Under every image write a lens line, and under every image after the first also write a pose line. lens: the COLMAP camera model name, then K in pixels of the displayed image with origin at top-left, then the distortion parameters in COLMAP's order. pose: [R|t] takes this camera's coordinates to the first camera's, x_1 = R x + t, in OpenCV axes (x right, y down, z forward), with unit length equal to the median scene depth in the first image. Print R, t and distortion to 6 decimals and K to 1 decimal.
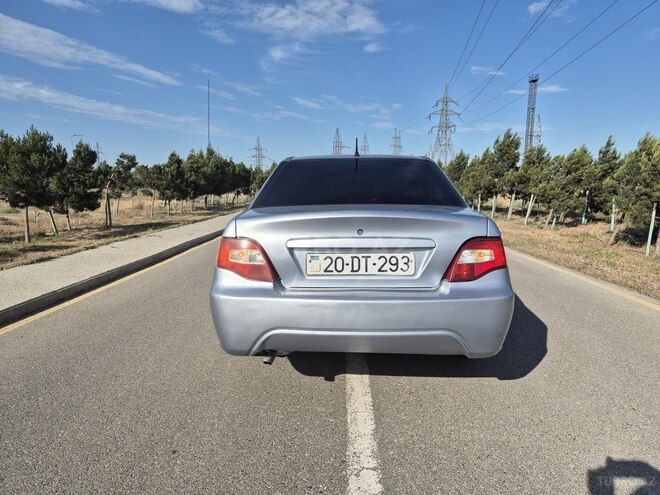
lens RADIAL K [[438.0, 0, 337.9], [0, 438.0, 246.6], [0, 0, 1]] dist [0.068971, -0.050214]
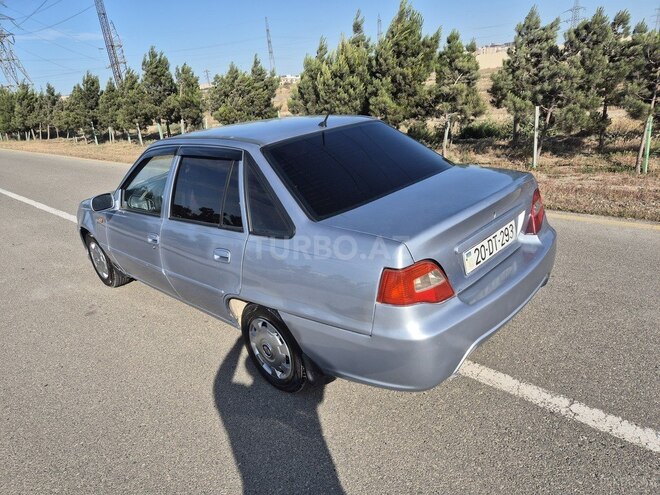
lens RADIAL K [[438.0, 0, 332.9], [0, 438.0, 246.4], [0, 0, 1]] dist [0.068971, -0.050214]
pose [[0.671316, -0.330633, 0.663338, -0.819340], [0.207060, 0.943013, 0.260484, -0.280919], [-0.711661, -0.037516, 0.701520, 0.505584]]
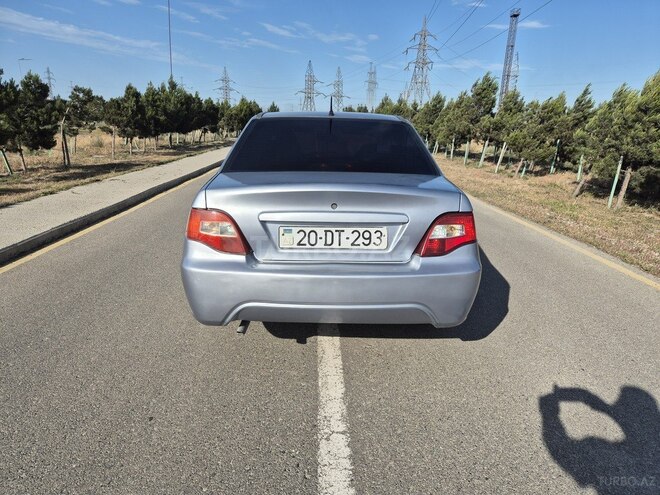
lens RADIAL K [[438.0, 0, 335.2], [0, 438.0, 249.7], [0, 0, 1]] dist [0.068971, -0.050214]
pose [[0.998197, 0.008574, 0.059411, -0.004160], [-0.016816, 0.990058, 0.139653, -0.068217], [-0.057623, -0.140400, 0.988417, 0.007846]]
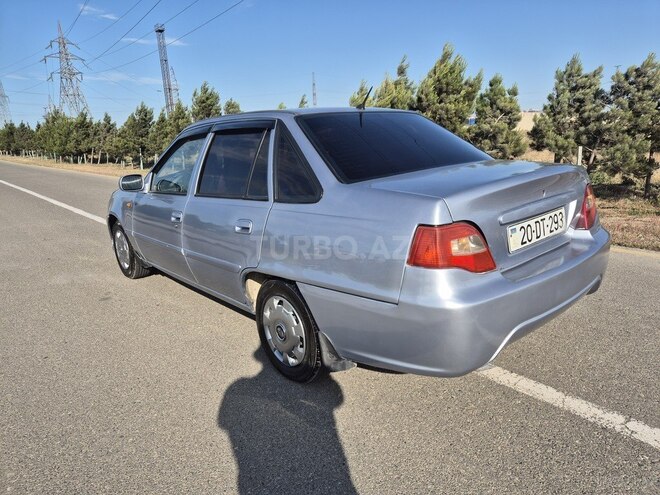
lens RADIAL K [[438.0, 0, 337.5], [0, 438.0, 243.7], [0, 0, 1]] dist [0.068971, -0.050214]
pose [[0.728830, -0.198092, 0.655413, -0.808739], [0.137762, 0.980084, 0.143027, -0.111132], [-0.670692, -0.013952, 0.741605, 0.555620]]
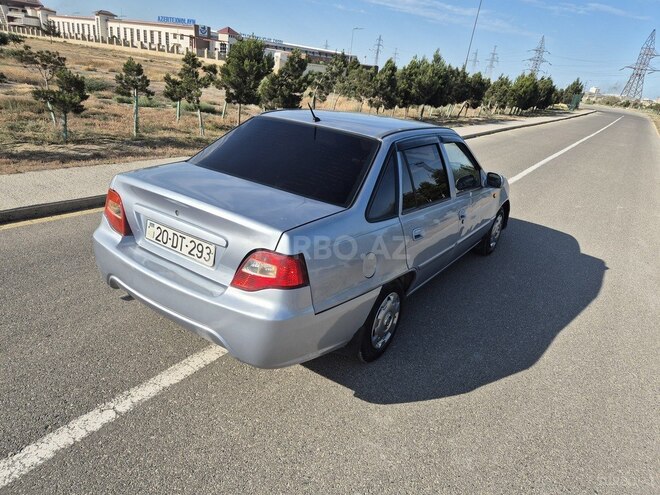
lens RADIAL K [[438.0, 0, 331.4], [0, 438.0, 239.7], [0, 0, 1]] dist [0.068971, -0.050214]
pose [[0.835006, 0.275355, -0.476387, 0.804243], [-0.180254, 0.954892, 0.235987, -0.263183], [0.519879, -0.111180, 0.846974, 0.272011]]
